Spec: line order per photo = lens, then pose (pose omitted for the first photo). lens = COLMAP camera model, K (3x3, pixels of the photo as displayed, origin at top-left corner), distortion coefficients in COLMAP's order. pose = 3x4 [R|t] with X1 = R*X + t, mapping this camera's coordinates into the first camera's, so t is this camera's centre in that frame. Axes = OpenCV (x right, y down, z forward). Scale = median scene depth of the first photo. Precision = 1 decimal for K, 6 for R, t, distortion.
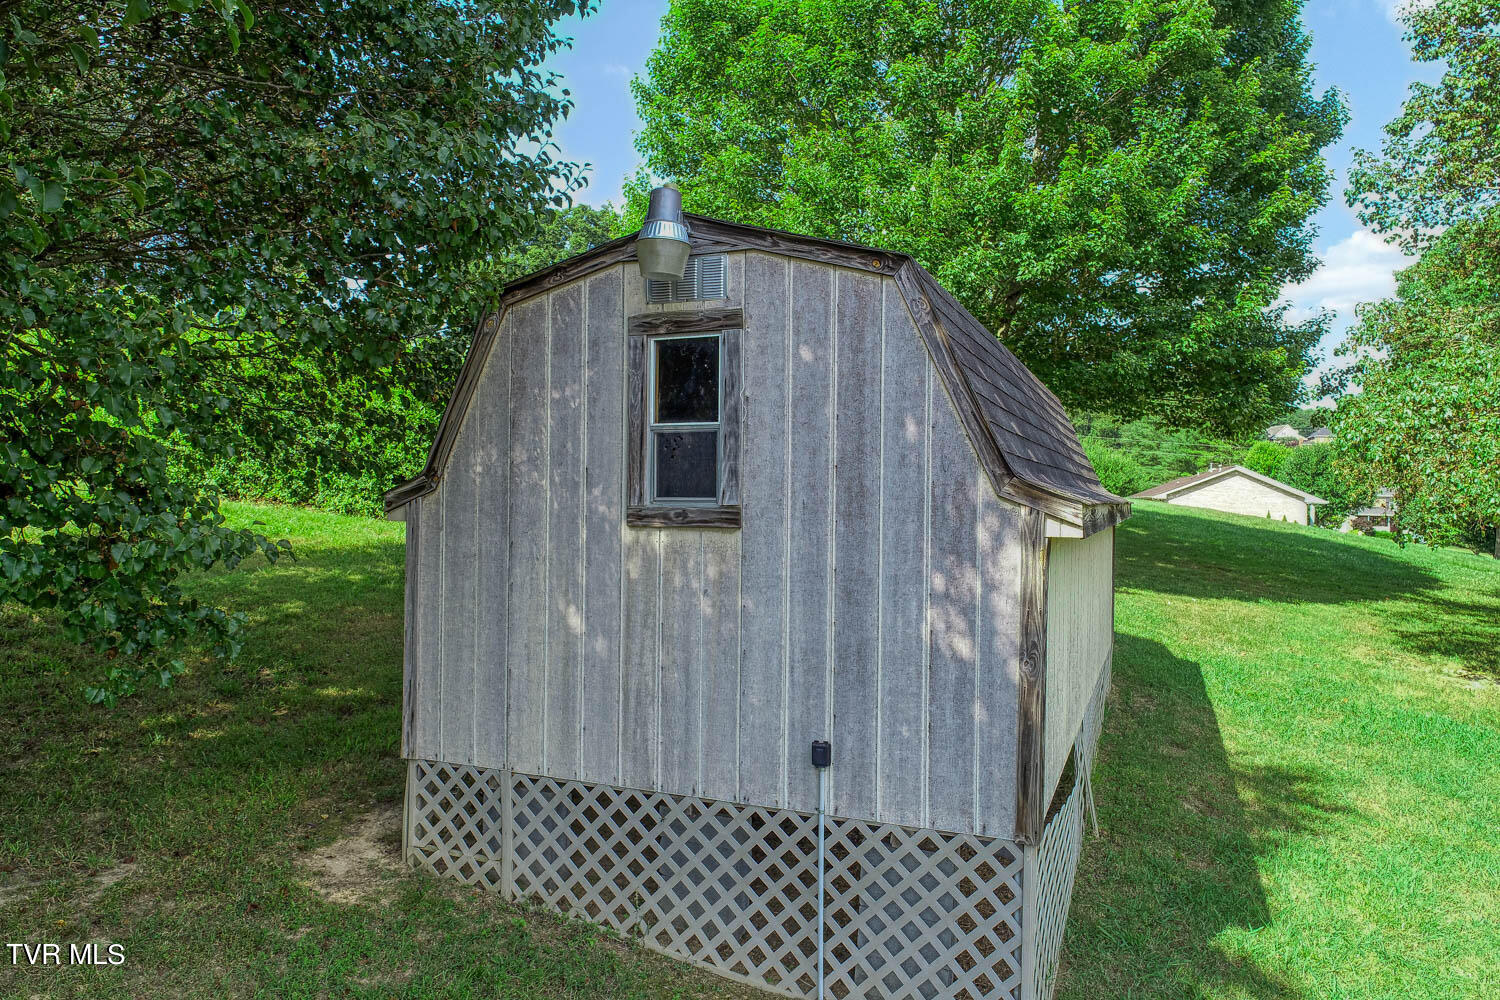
lens RADIAL K [[1021.4, 0, 738.5], [0, 1021.4, 499.8], [0, 0, 1]] dist [-0.009067, -0.003155]
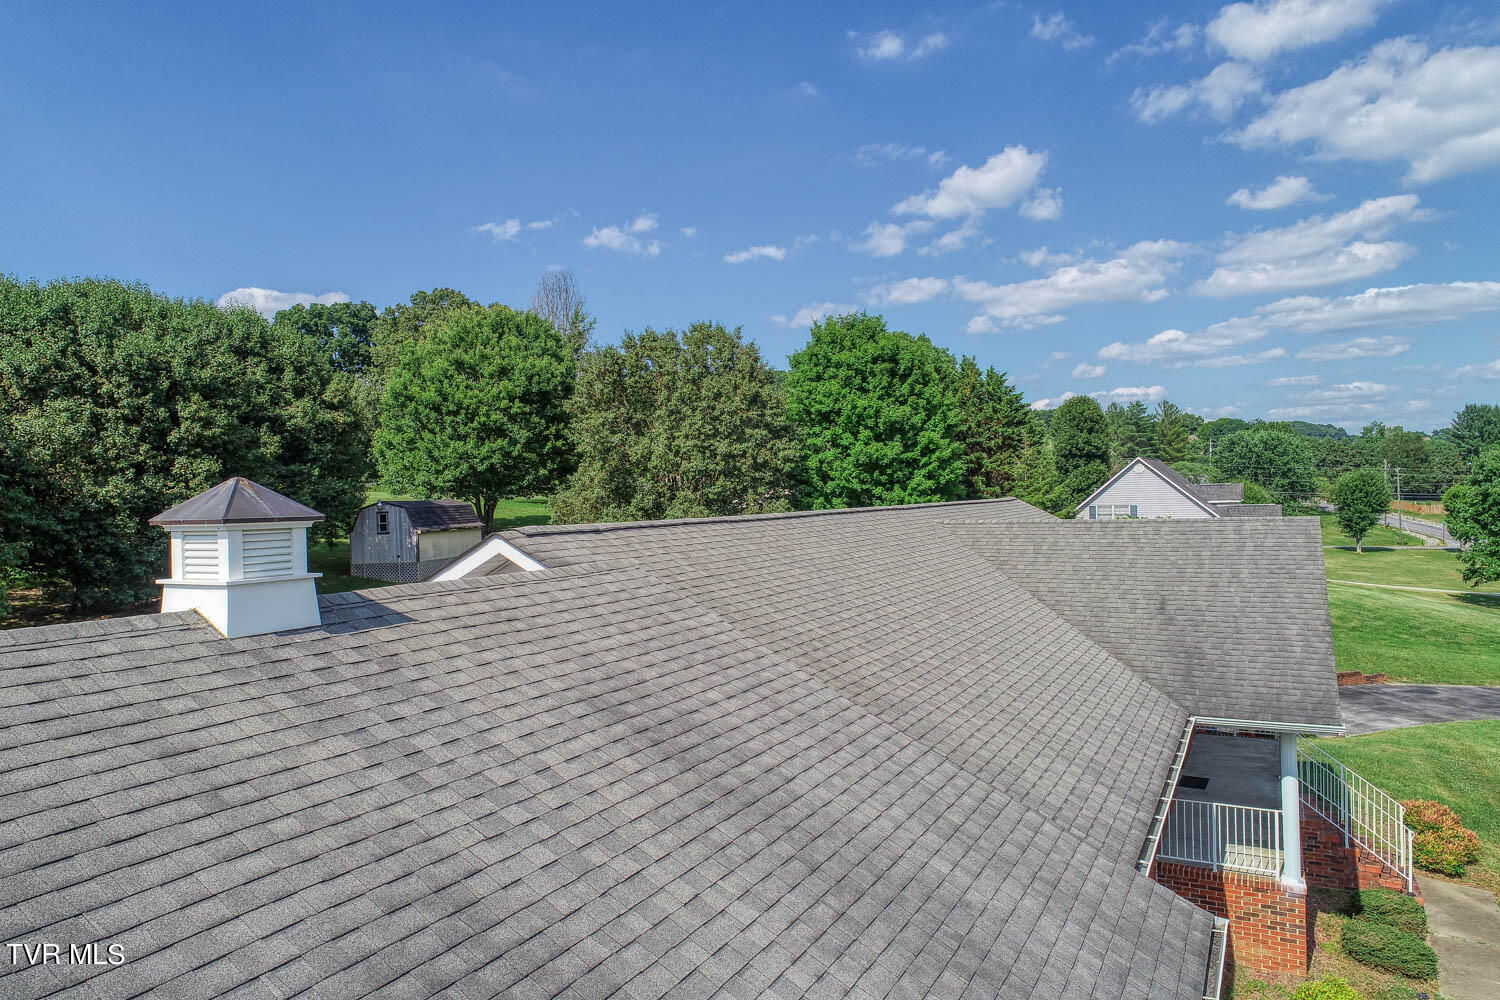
lens RADIAL K [[987.2, 0, 731.9], [0, 987.2, 505.5], [0, 0, 1]] dist [0.006515, -0.019611]
pose [[0.978337, -0.056479, 0.199163, 0.479048], [0.055195, 0.998404, 0.011997, -0.064176], [-0.199523, -0.000745, 0.979893, -3.160198]]
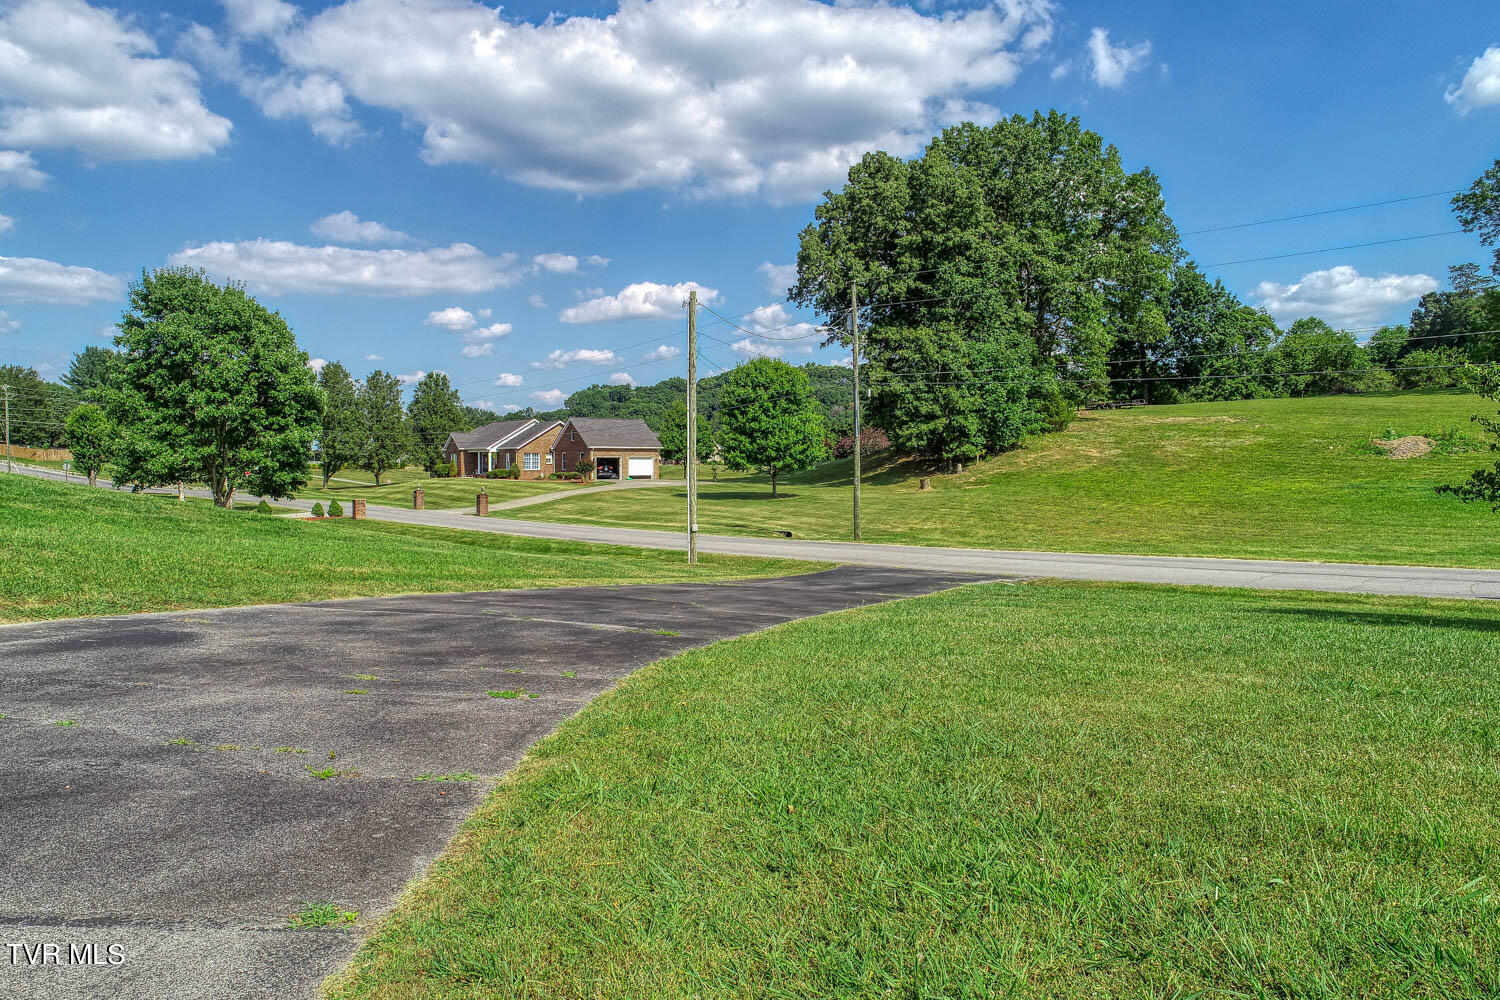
lens RADIAL K [[1074.7, 0, 773.2], [0, 1074.7, 496.6], [0, 0, 1]] dist [-0.000305, 0.001552]
pose [[0.154495, -0.065104, 0.985846, 2.714806], [0.014003, 0.997871, 0.063703, 0.586120], [-0.987894, 0.003963, 0.155077, -0.940571]]
